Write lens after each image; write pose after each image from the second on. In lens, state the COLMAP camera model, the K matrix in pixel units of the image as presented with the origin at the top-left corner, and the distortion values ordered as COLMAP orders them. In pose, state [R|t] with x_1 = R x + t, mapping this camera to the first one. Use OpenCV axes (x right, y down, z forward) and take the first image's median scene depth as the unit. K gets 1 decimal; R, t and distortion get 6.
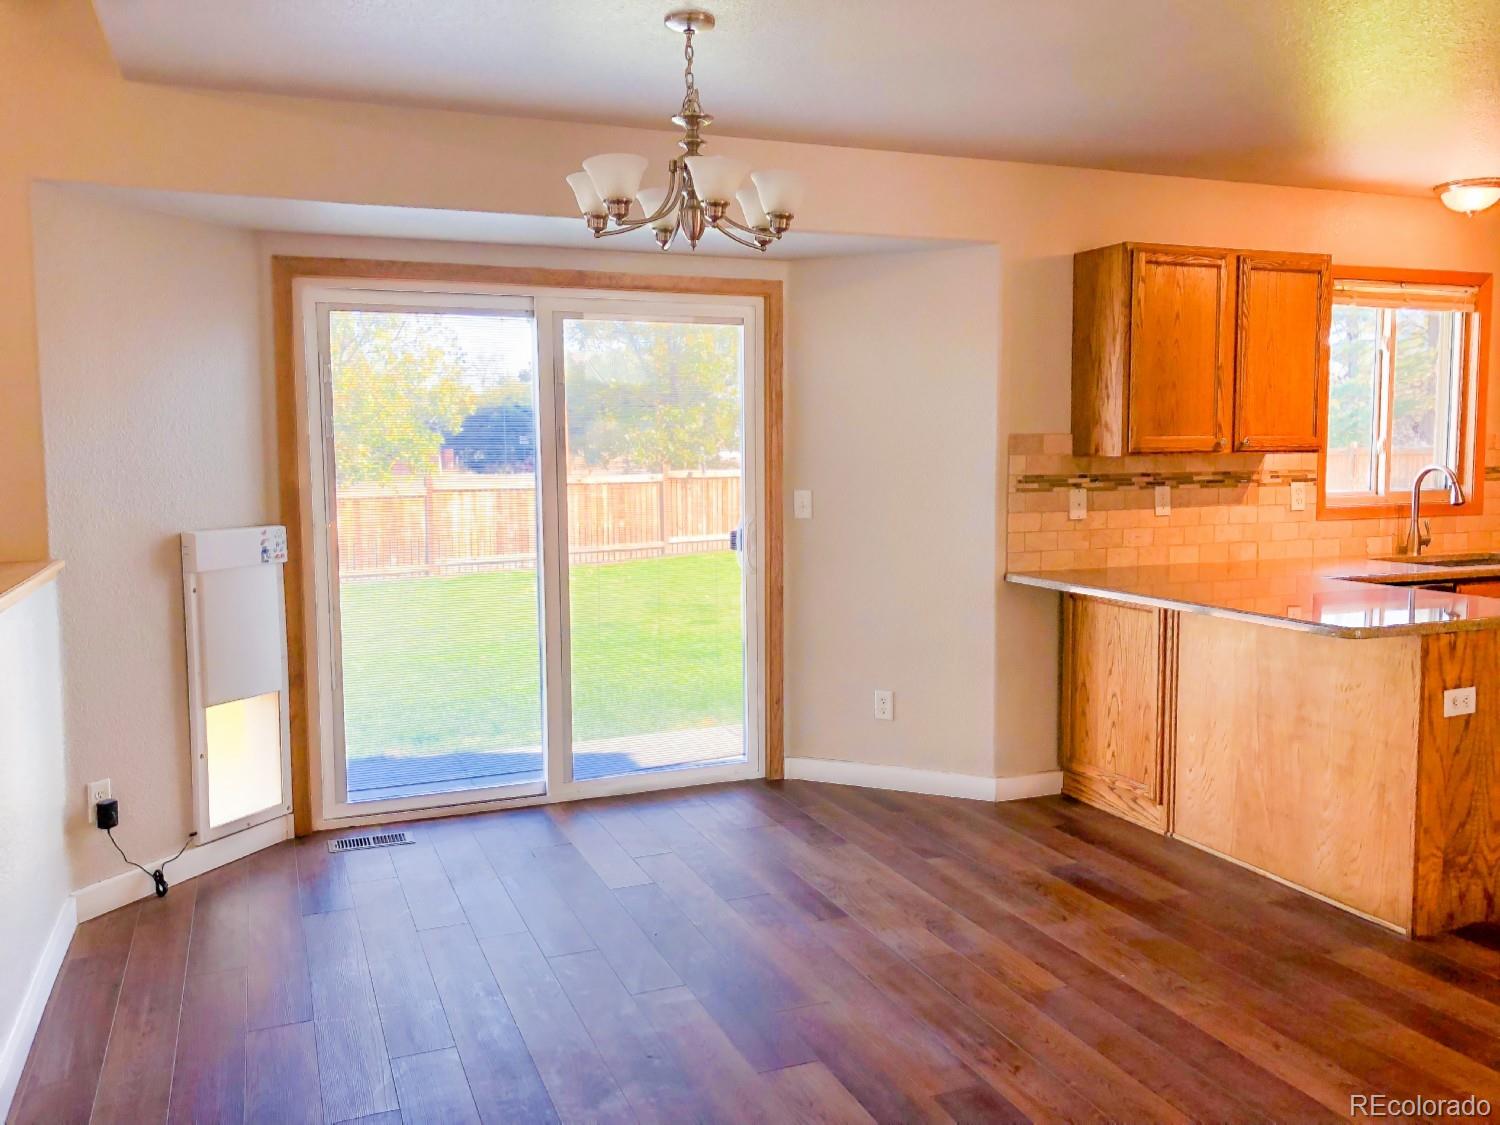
lens RADIAL K [[1216.6, 0, 750.0], [0, 1216.6, 562.5], [0, 0, 1]] dist [0.000377, -0.002832]
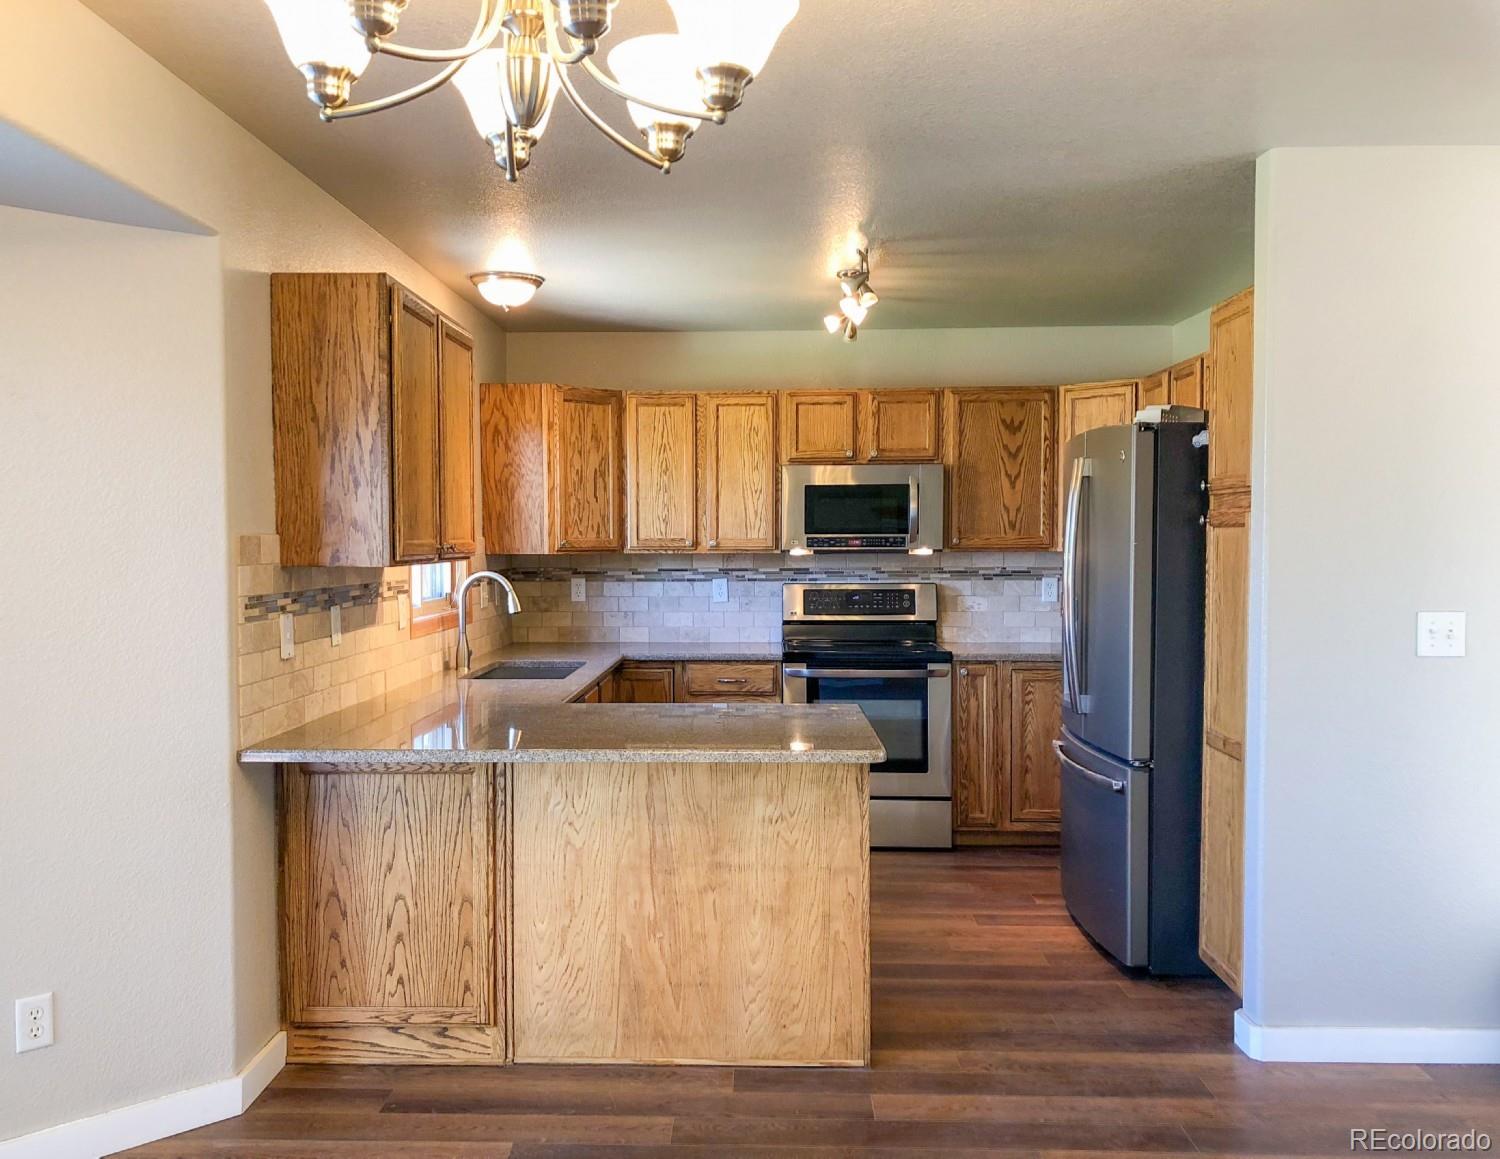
lens RADIAL K [[1306.5, 0, 747.8], [0, 1306.5, 604.3], [0, 0, 1]] dist [0.003528, 0.015716]
pose [[0.409611, -0.037245, 0.911500, -0.332928], [0.086097, 0.996285, 0.002019, -0.050212], [-0.908188, 0.077651, 0.411296, 0.512750]]
